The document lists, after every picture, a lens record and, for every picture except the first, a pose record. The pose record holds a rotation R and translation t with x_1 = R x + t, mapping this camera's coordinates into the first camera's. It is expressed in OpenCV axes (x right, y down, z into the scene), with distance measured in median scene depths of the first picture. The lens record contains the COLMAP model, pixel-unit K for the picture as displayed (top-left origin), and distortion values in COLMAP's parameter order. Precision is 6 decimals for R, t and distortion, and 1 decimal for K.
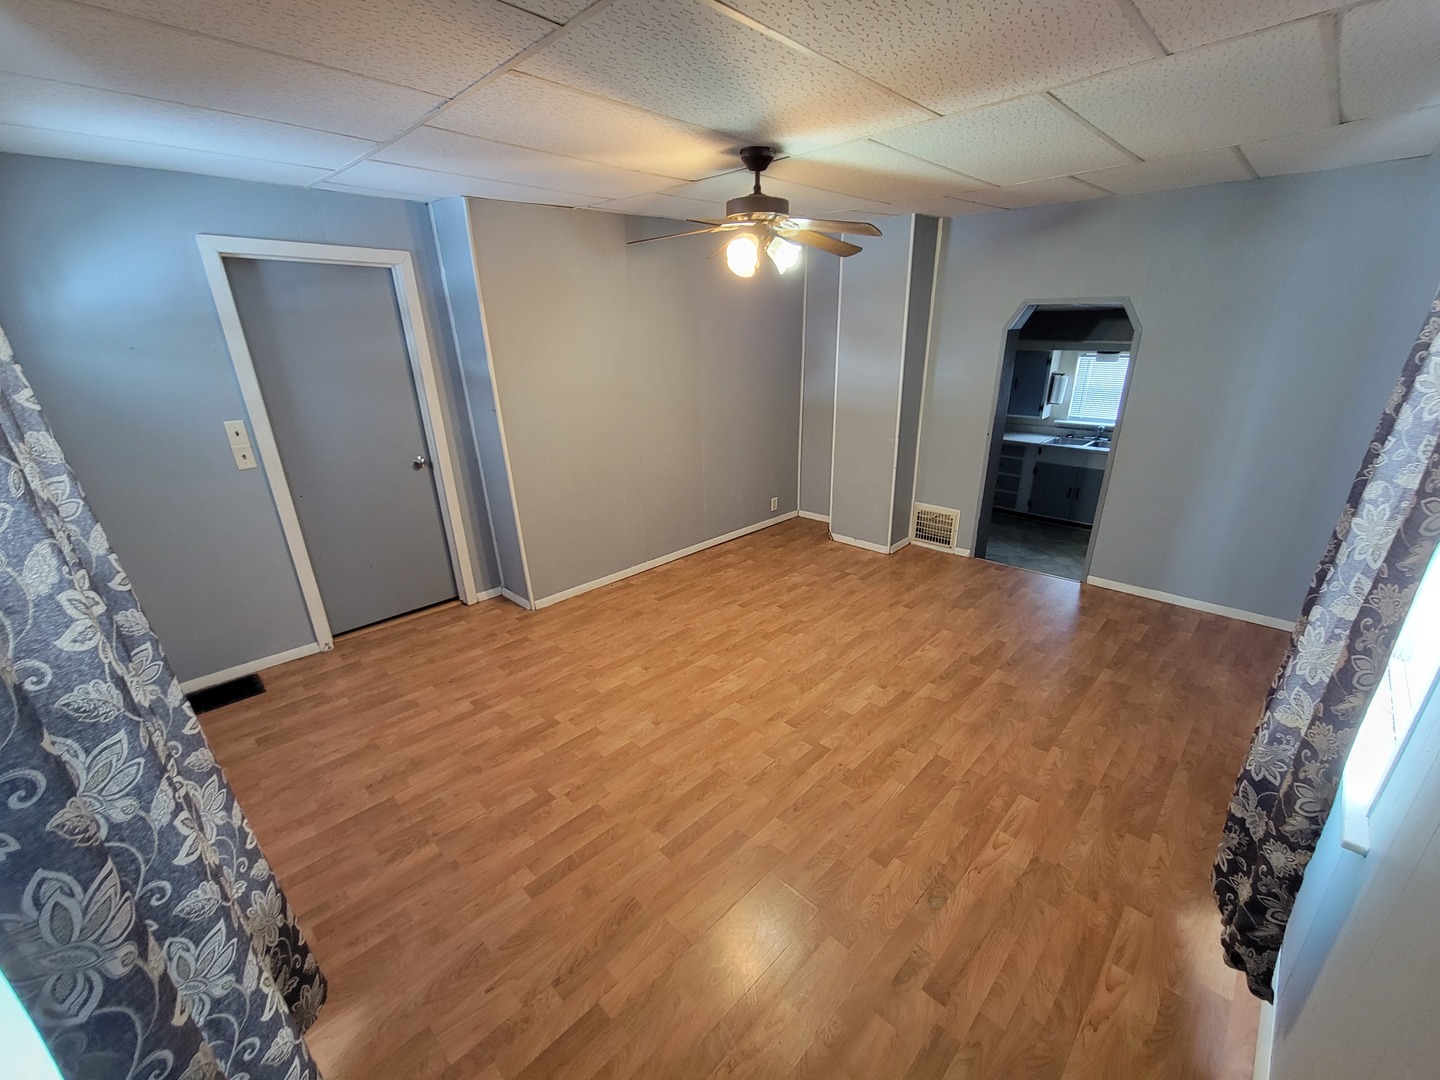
lens RADIAL K [[588.3, 0, 730.3], [0, 588.3, 550.1], [0, 0, 1]] dist [0.000608, -0.003046]
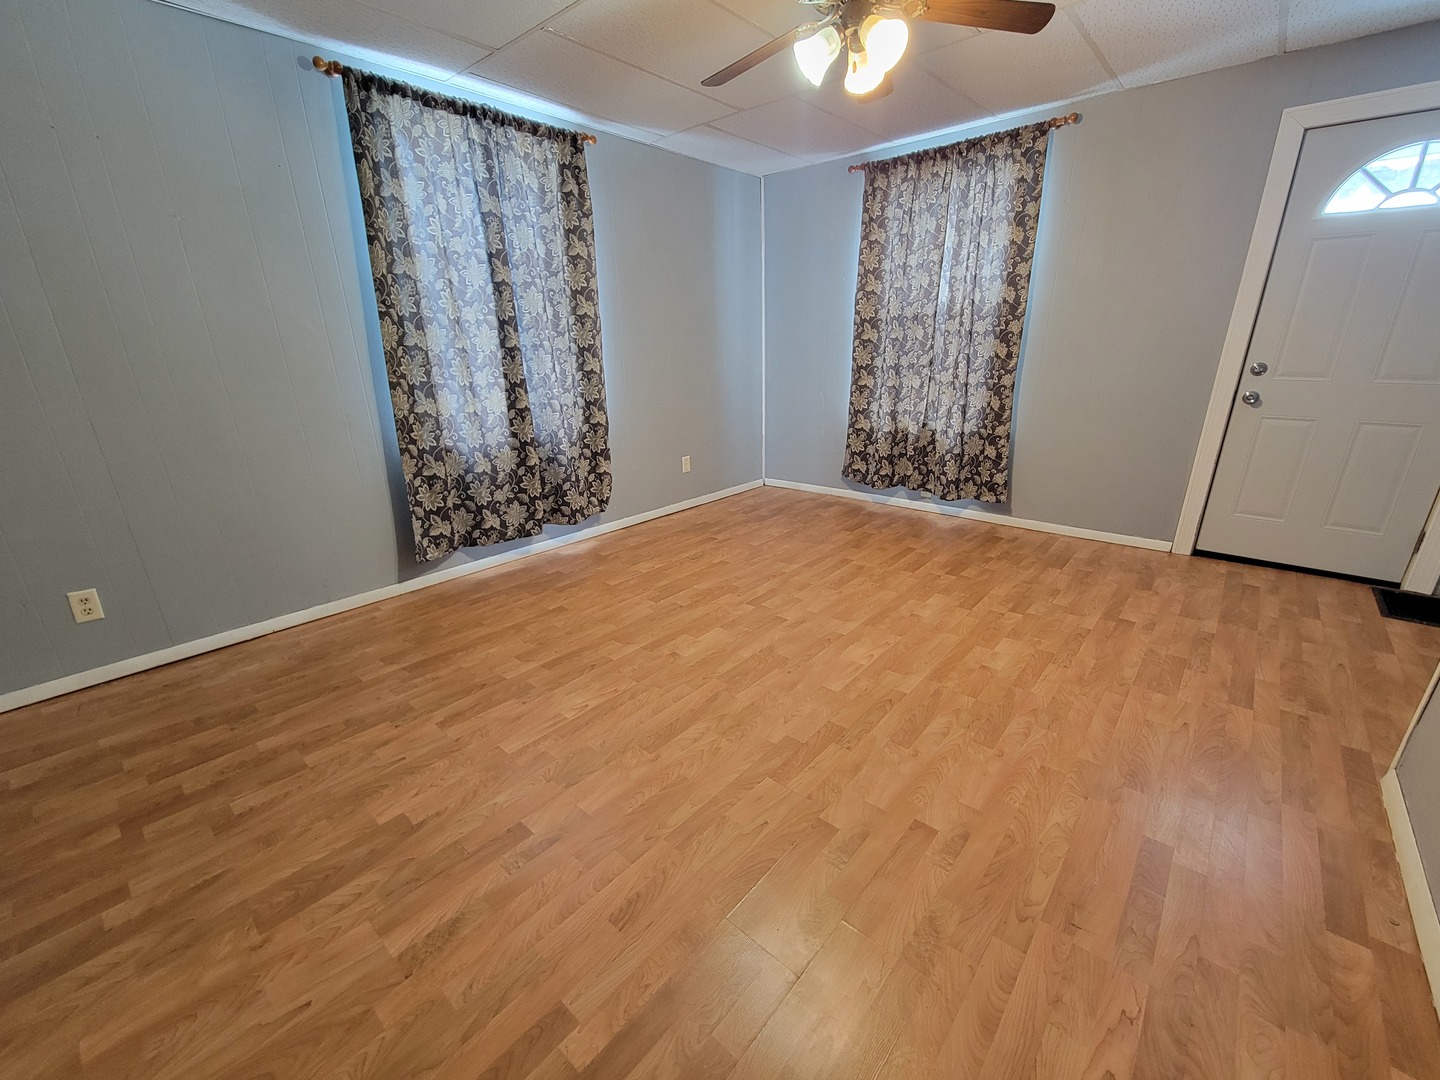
lens RADIAL K [[588.3, 0, 729.1], [0, 588.3, 552.0], [0, 0, 1]] dist [0.000608, -0.003046]
pose [[-0.997709, 0.052633, -0.042512, 0.213994], [0.012470, 0.760636, 0.649059, -0.417562], [0.066498, 0.647042, -0.759549, 1.569188]]
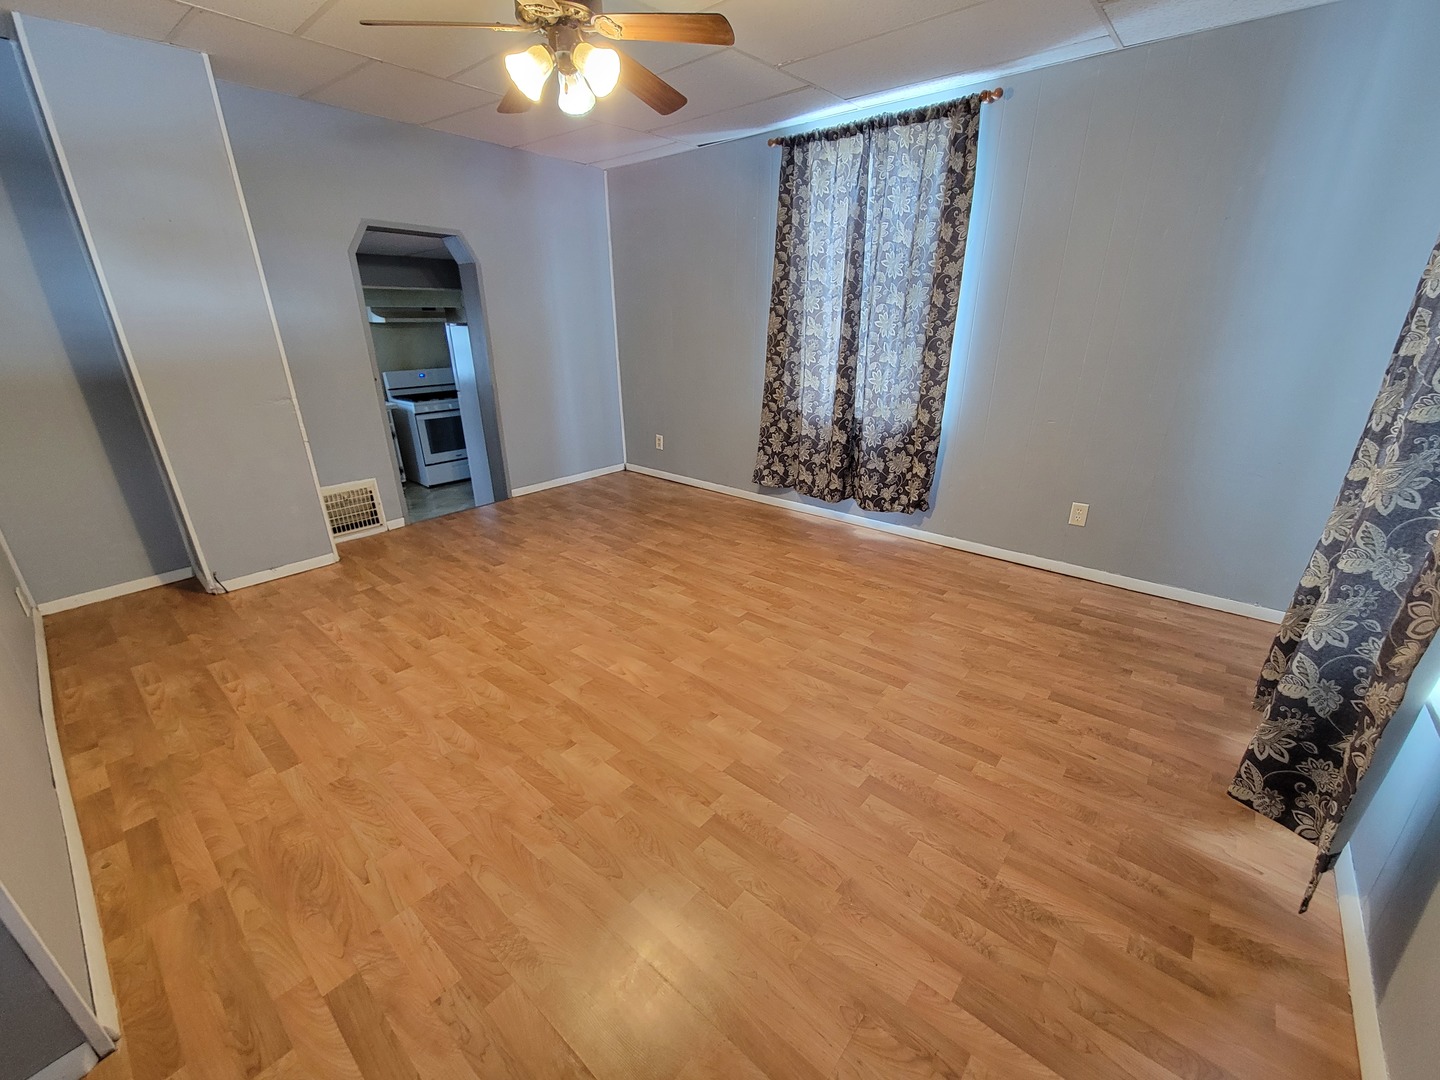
lens RADIAL K [[588.3, 0, 732.6], [0, 588.3, 551.7], [0, 0, 1]] dist [0.000608, -0.003046]
pose [[-0.071426, -0.349828, 0.934087, -0.716570], [0.356354, 0.865724, 0.351474, -0.138909], [-0.931617, 0.357970, 0.062827, 0.797838]]
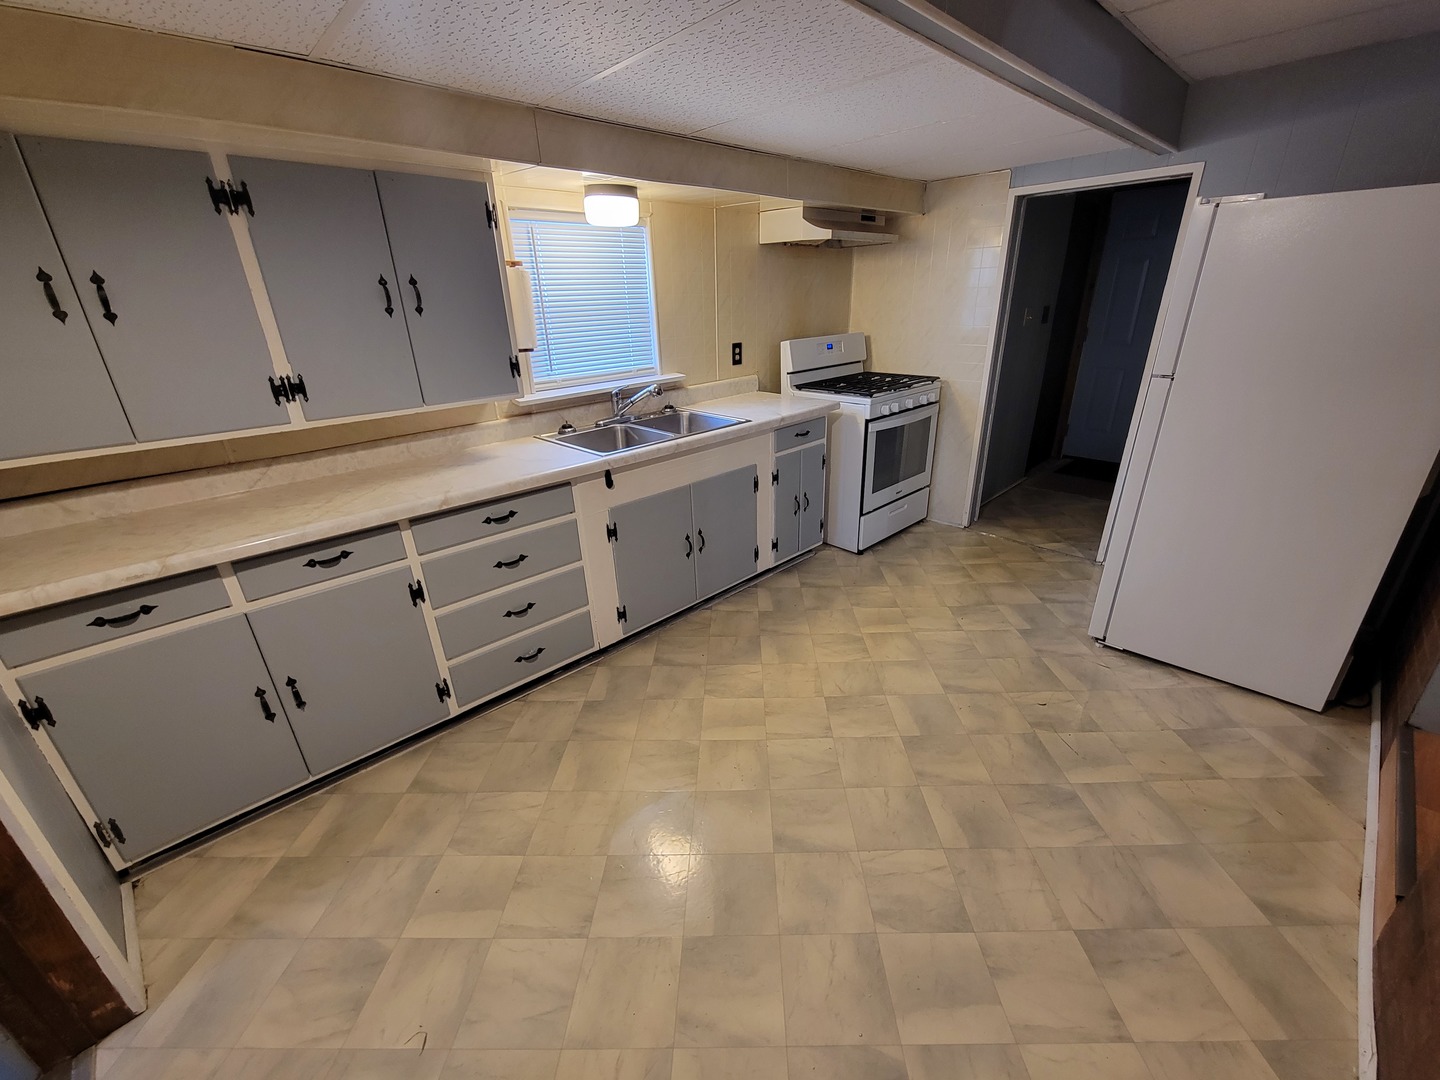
lens RADIAL K [[588.3, 0, 730.5], [0, 588.3, 552.2], [0, 0, 1]] dist [0.000608, -0.003046]
pose [[0.025461, -0.384419, 0.922807, 0.399920], [0.381111, 0.857125, 0.346542, -0.496179], [-0.924178, 0.342869, 0.168330, 1.949520]]
